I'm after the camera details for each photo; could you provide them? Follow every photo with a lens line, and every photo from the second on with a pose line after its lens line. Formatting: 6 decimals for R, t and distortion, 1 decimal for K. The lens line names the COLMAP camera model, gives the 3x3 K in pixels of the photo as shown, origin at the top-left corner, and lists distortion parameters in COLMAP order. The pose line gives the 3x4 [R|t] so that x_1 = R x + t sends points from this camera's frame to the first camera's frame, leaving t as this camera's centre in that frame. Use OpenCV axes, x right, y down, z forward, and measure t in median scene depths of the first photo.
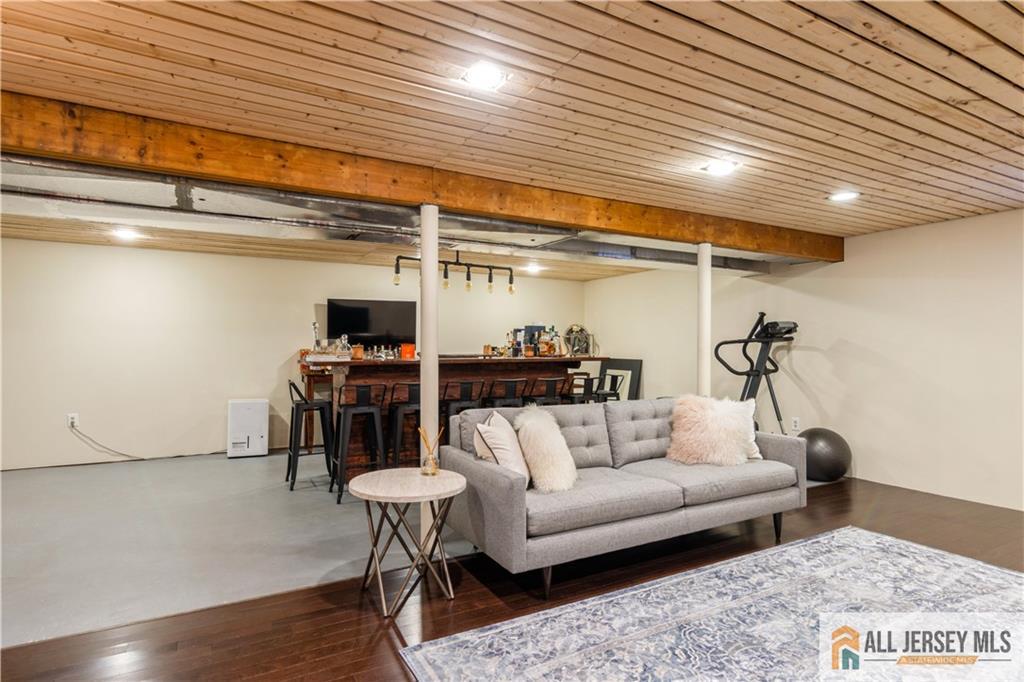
lens RADIAL K [[548.5, 0, 518.4], [0, 548.5, 347.7], [0, 0, 1]] dist [0.001506, -0.001508]
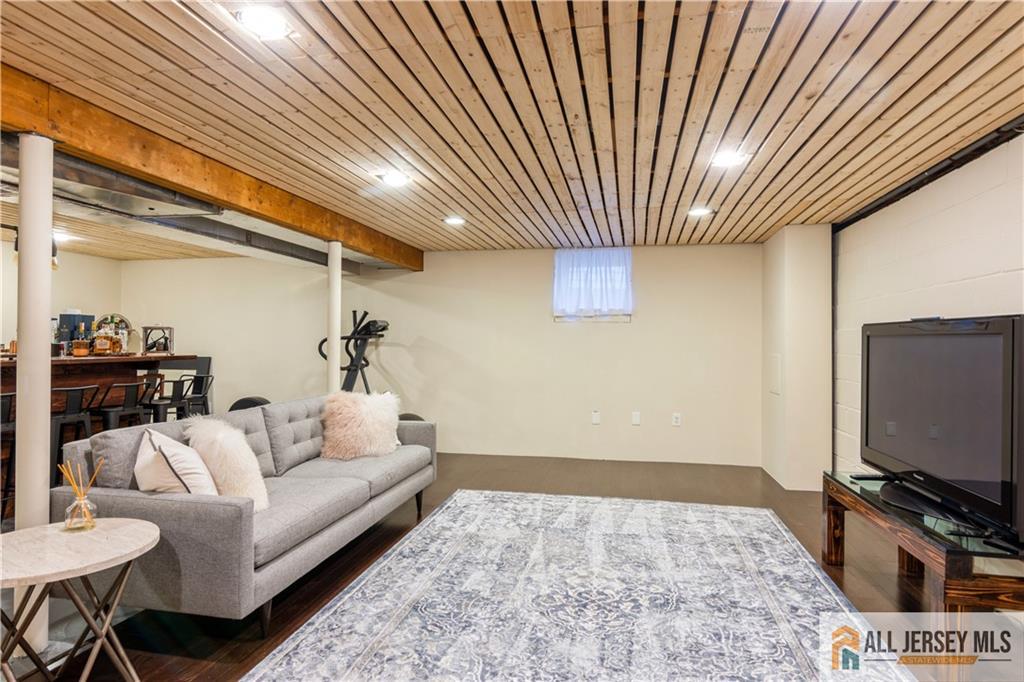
lens RADIAL K [[548.5, 0, 518.3], [0, 548.5, 337.4], [0, 0, 1]] dist [0.001506, -0.001508]
pose [[0.656019, 0.008234, 0.754700, -0.278197], [-0.001441, 0.999952, -0.009658, -0.005152], [-0.754743, 0.005249, 0.655999, 0.104884]]
